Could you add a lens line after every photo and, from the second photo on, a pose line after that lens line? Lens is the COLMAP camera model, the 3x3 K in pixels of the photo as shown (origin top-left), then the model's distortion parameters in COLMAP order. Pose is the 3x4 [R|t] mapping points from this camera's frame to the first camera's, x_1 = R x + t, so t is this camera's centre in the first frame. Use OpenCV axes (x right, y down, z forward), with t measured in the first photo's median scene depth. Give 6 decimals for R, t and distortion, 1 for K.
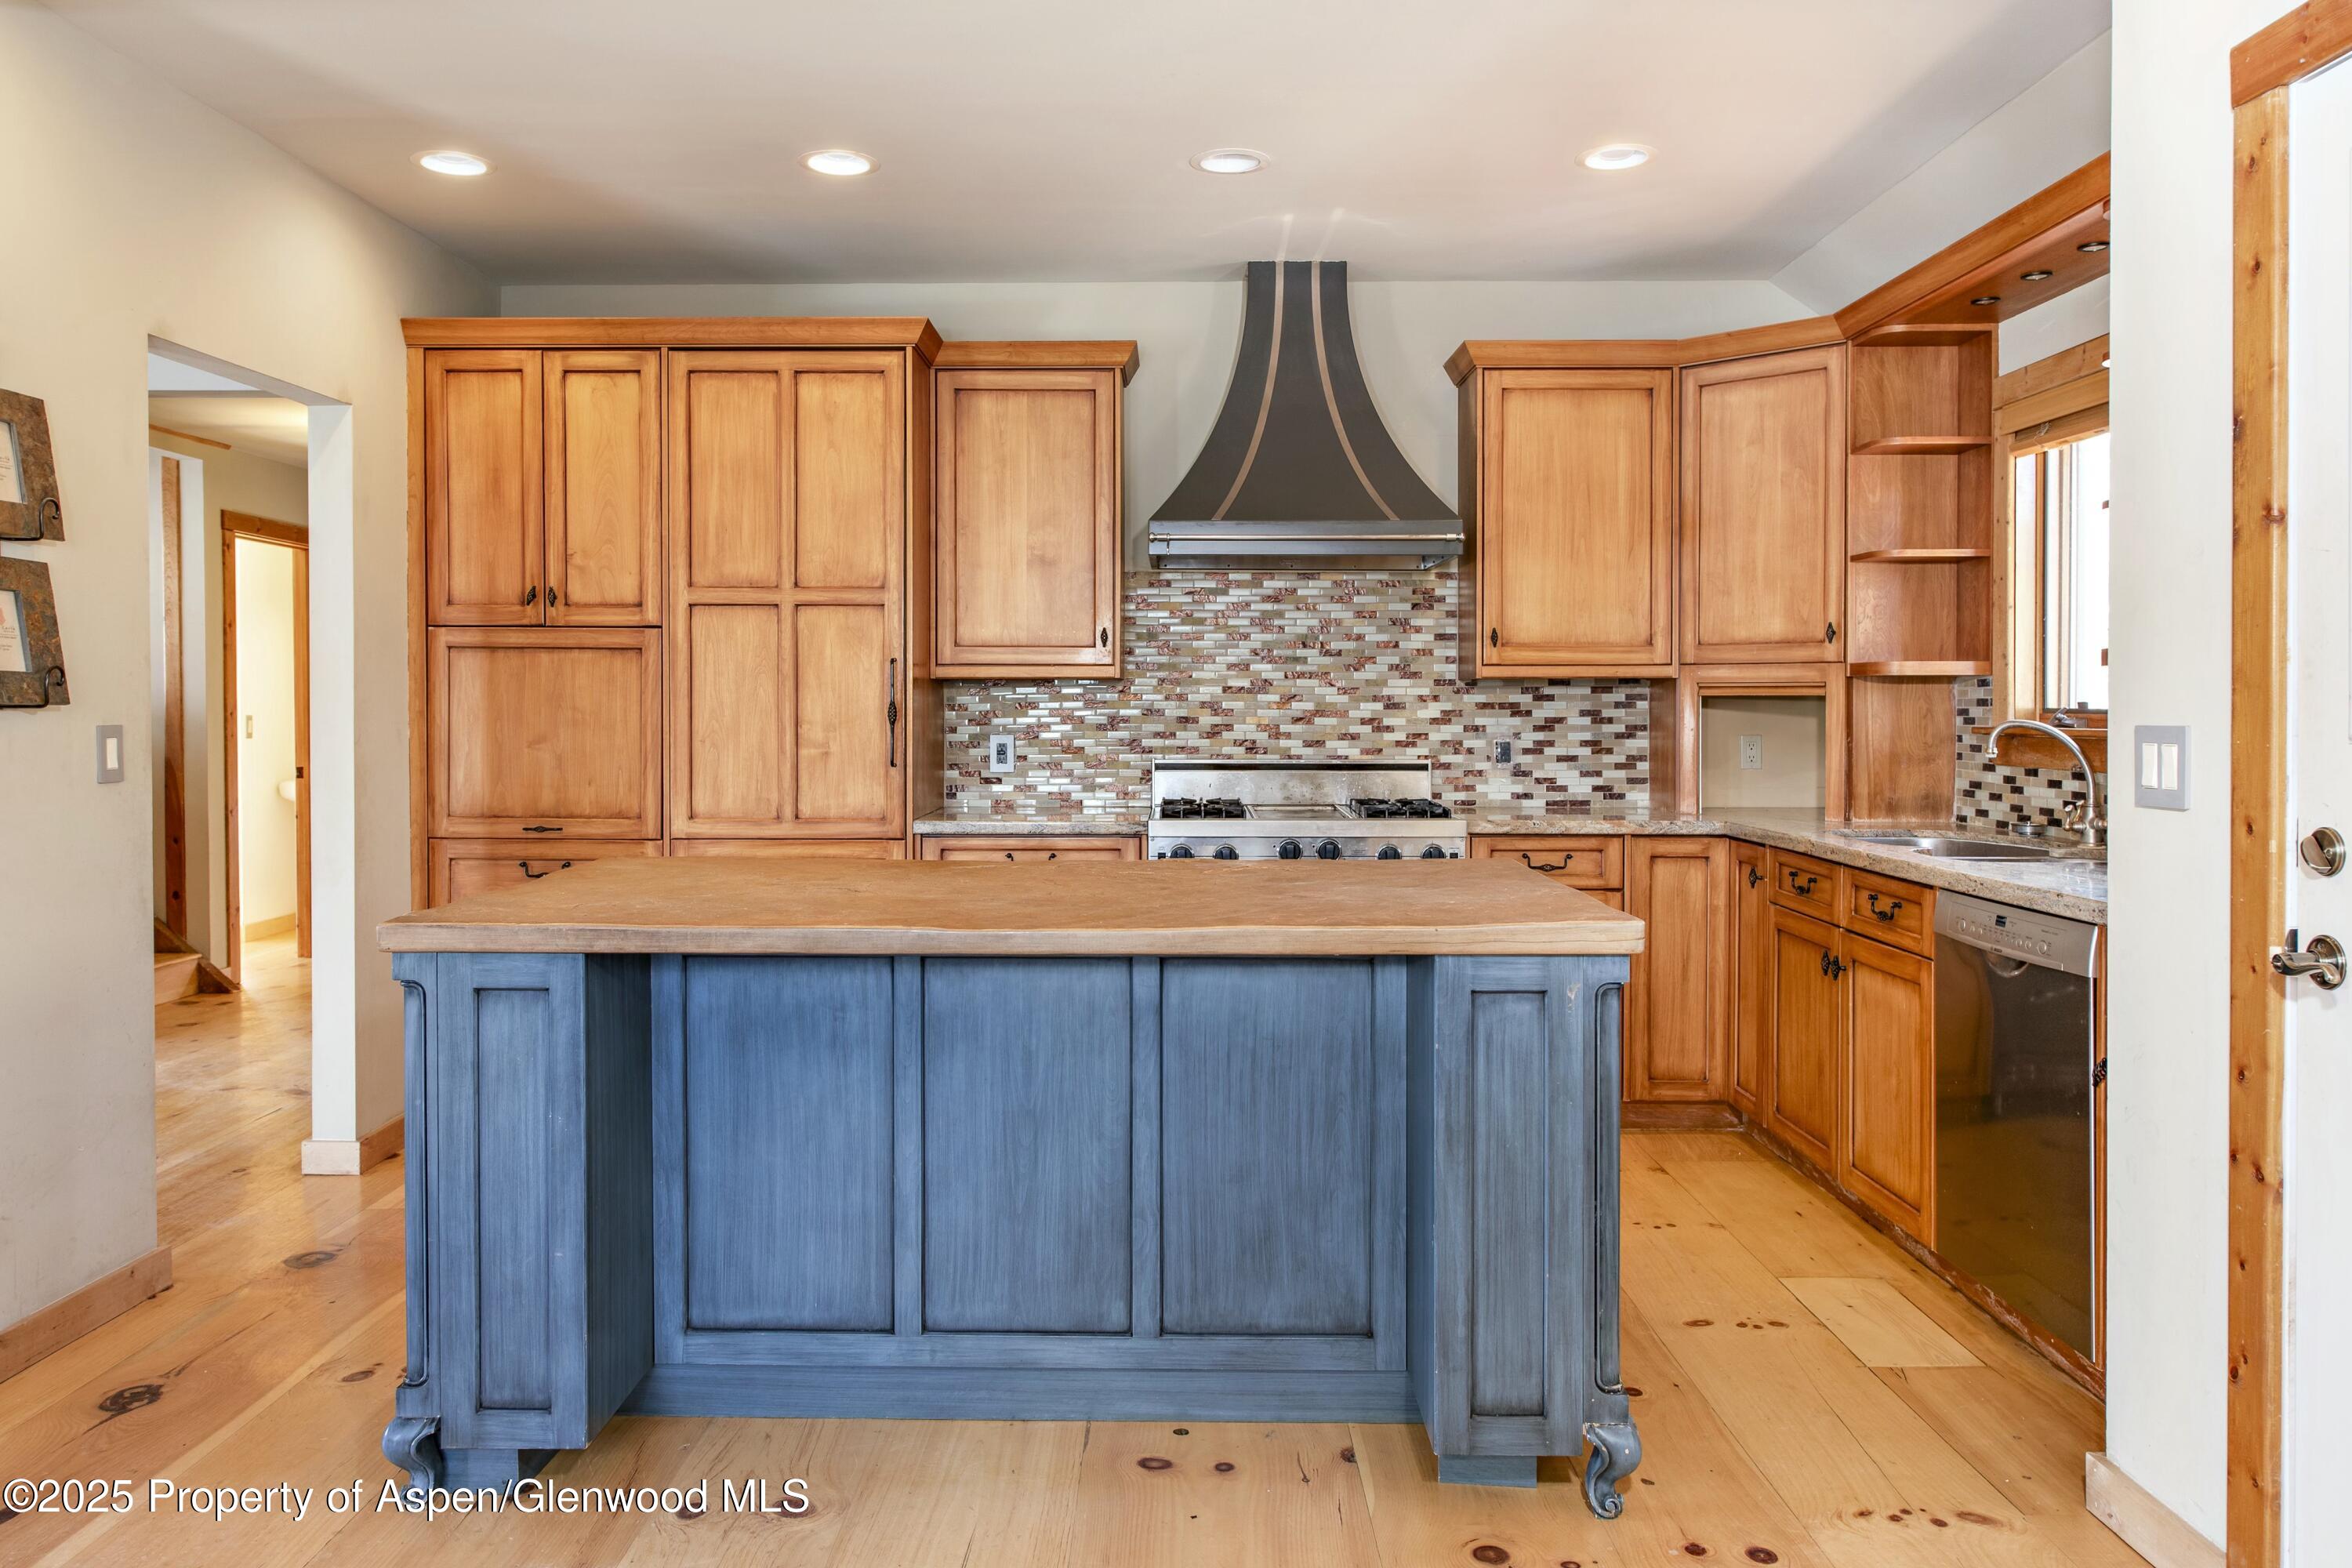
lens RADIAL K [[1640.7, 0, 1224.4], [0, 1640.7, 722.5], [0, 0, 1]] dist [0.004706, 0.001076]
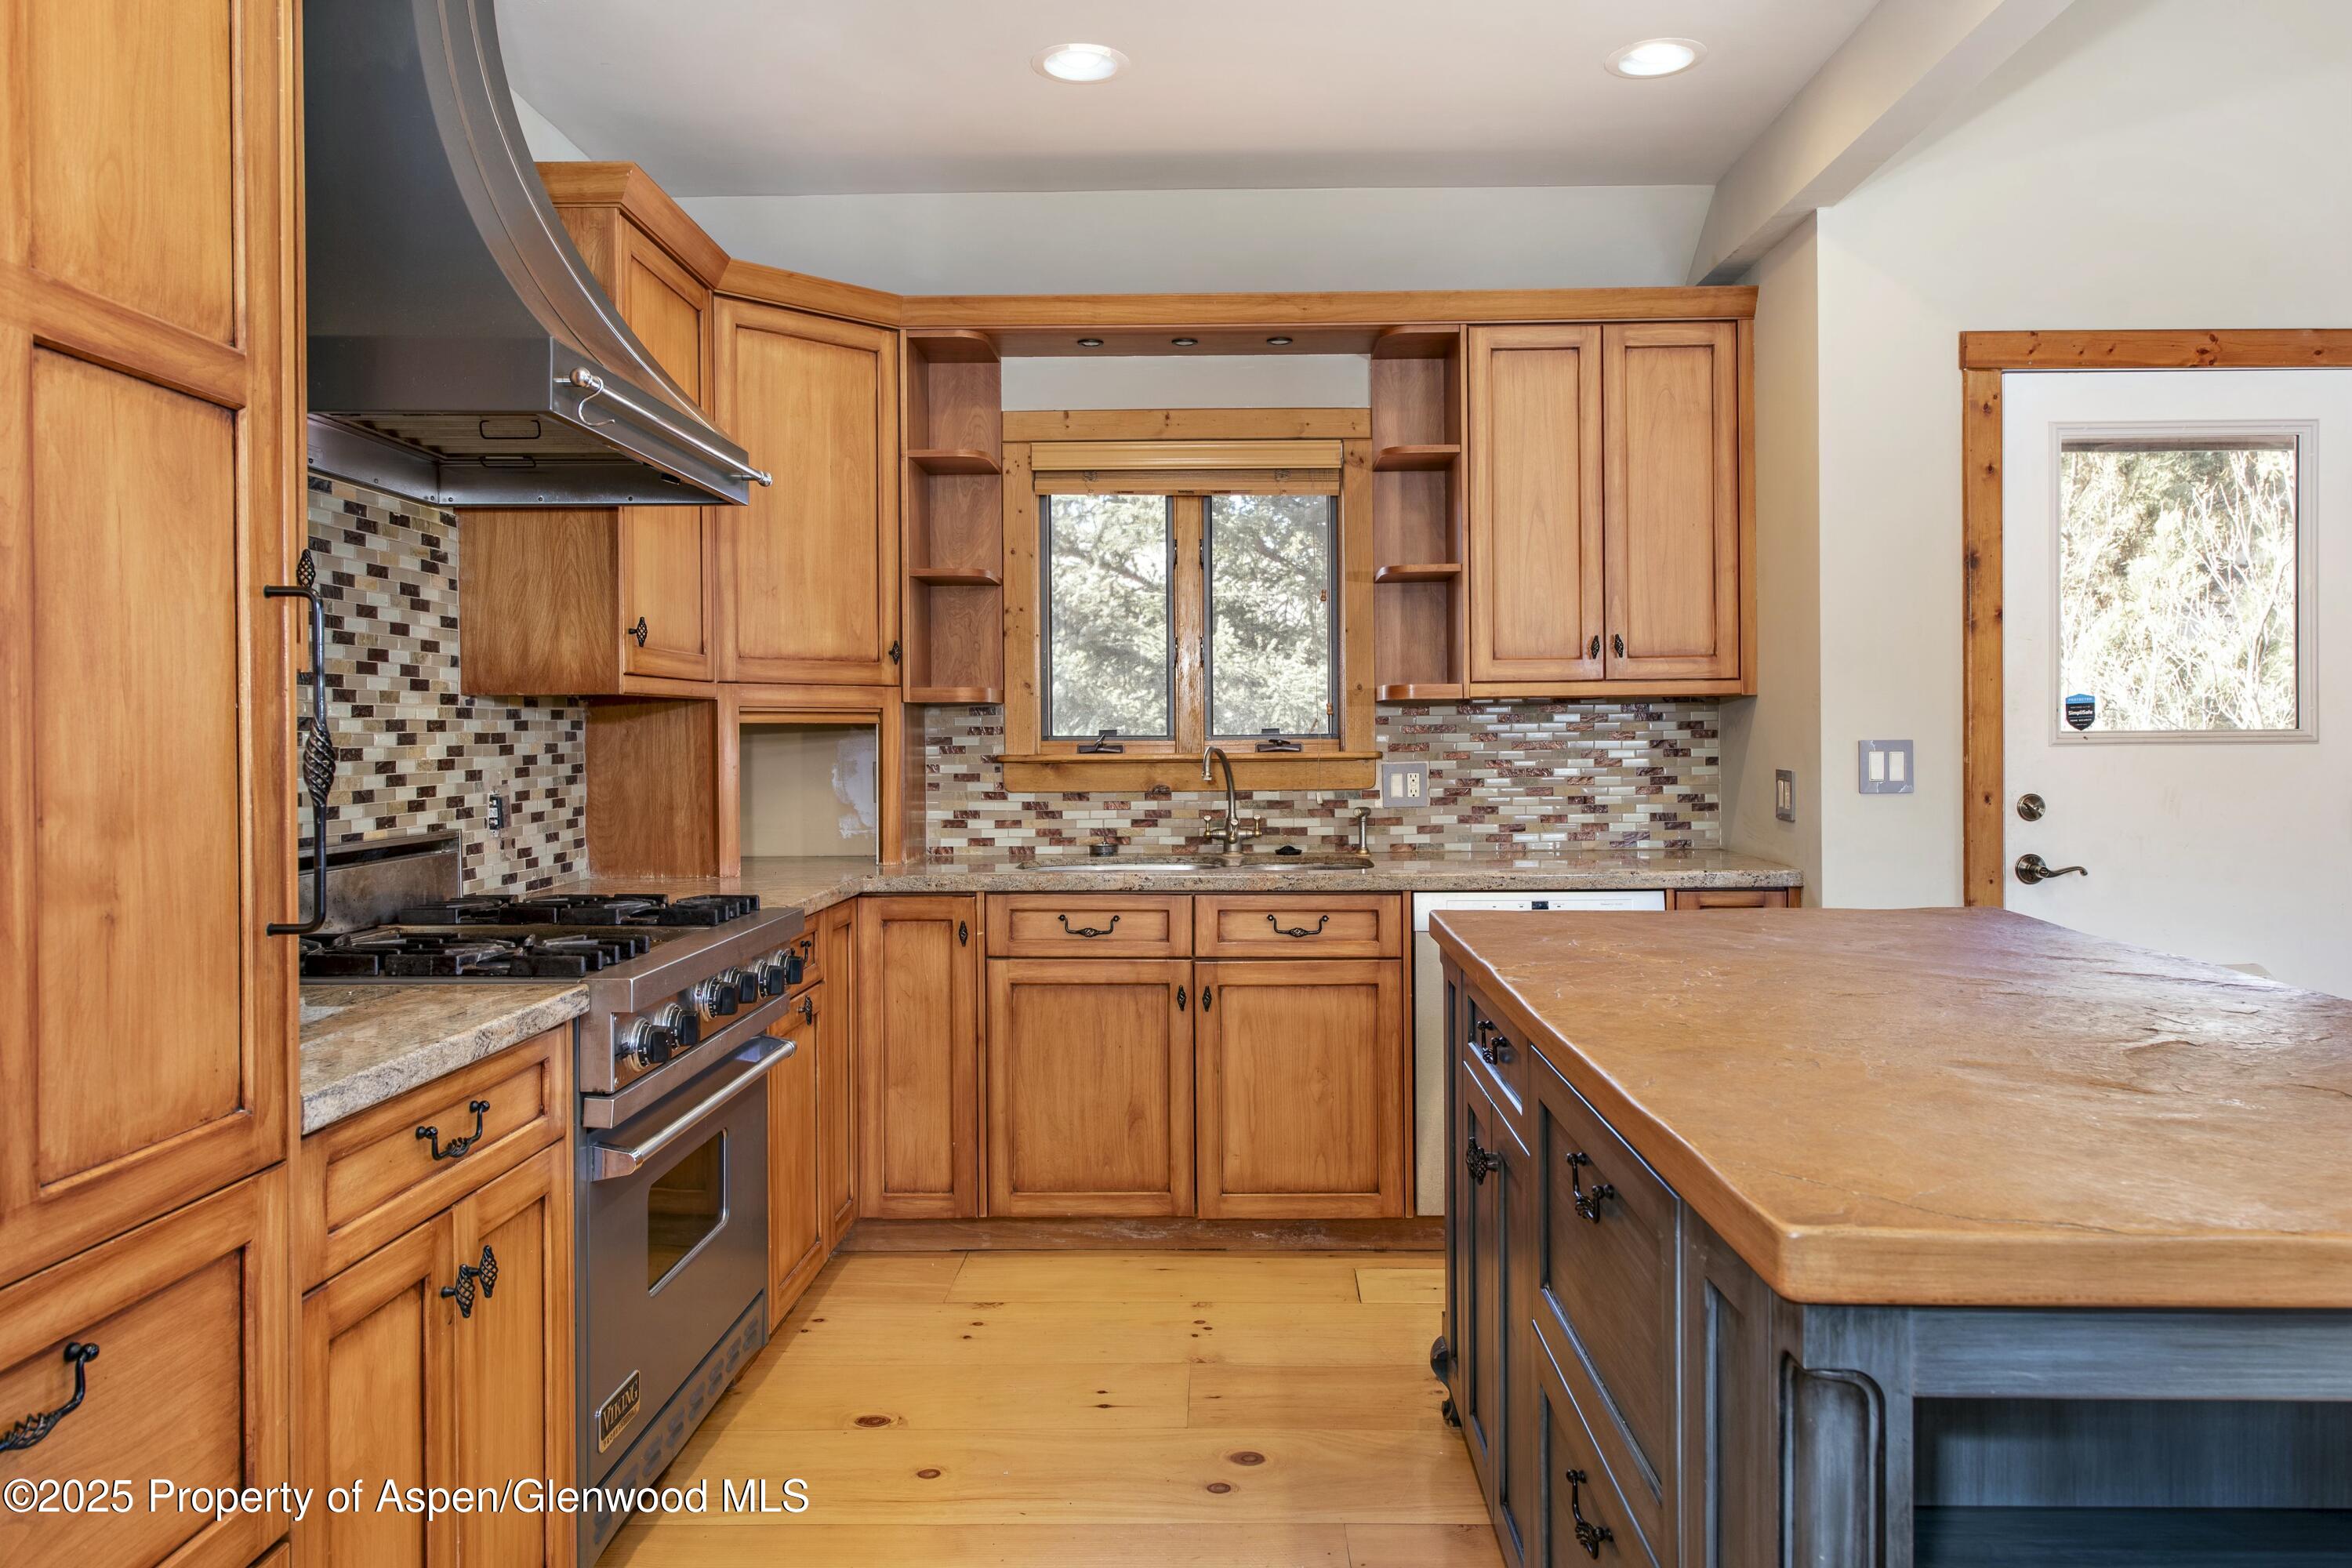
lens RADIAL K [[1608.7, 0, 1186.0], [0, 1608.7, 741.0], [0, 0, 1]] dist [0.002218, 0.000987]
pose [[0.047834, -0.005605, 0.998840, -0.474068], [0.017874, 0.999829, 0.004755, -0.007924], [-0.998695, 0.017625, 0.047926, 0.773195]]
